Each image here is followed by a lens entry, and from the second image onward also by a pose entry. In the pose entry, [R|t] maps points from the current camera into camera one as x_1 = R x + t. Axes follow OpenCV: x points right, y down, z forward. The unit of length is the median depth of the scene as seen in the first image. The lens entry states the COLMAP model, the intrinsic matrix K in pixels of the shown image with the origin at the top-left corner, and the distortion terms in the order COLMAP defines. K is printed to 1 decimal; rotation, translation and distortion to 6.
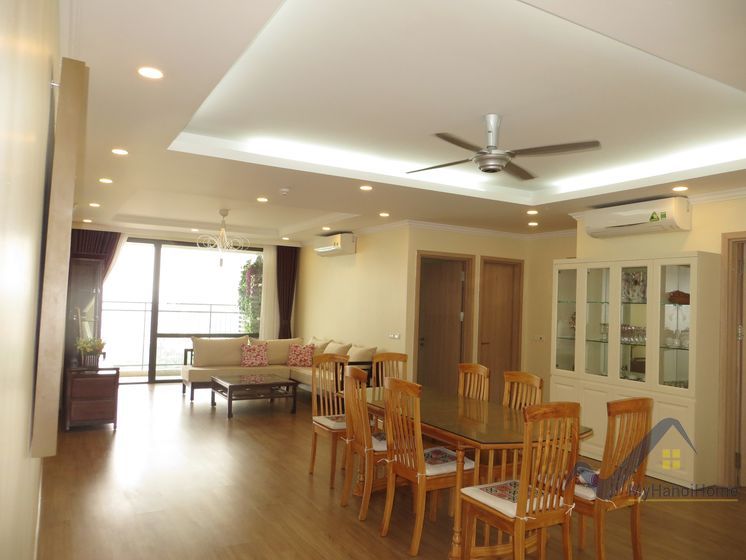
lens RADIAL K [[561.8, 0, 375.5], [0, 561.8, 277.7], [0, 0, 1]] dist [-0.032384, -0.001429]
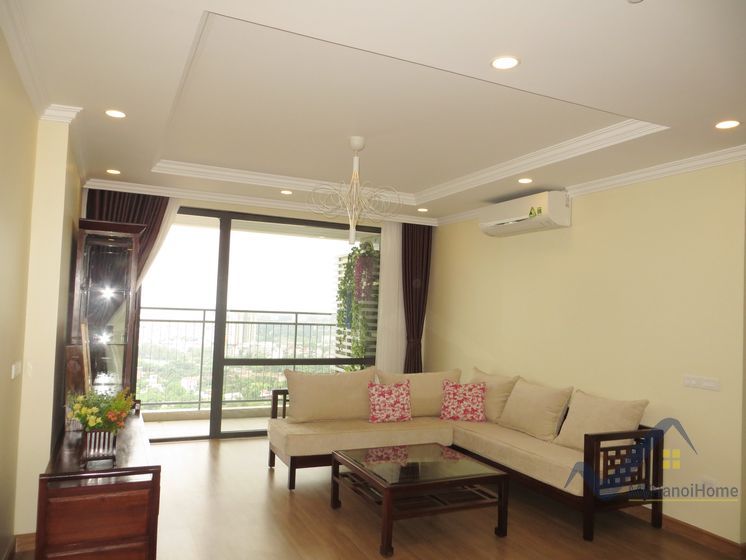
lens RADIAL K [[561.8, 0, 371.0], [0, 561.8, 280.4], [0, 0, 1]] dist [-0.032384, -0.001429]
pose [[0.996372, 0.005153, -0.084949, -0.168021], [-0.005770, 0.999959, -0.007019, 0.014605], [0.084909, 0.007483, 0.996361, 0.374516]]
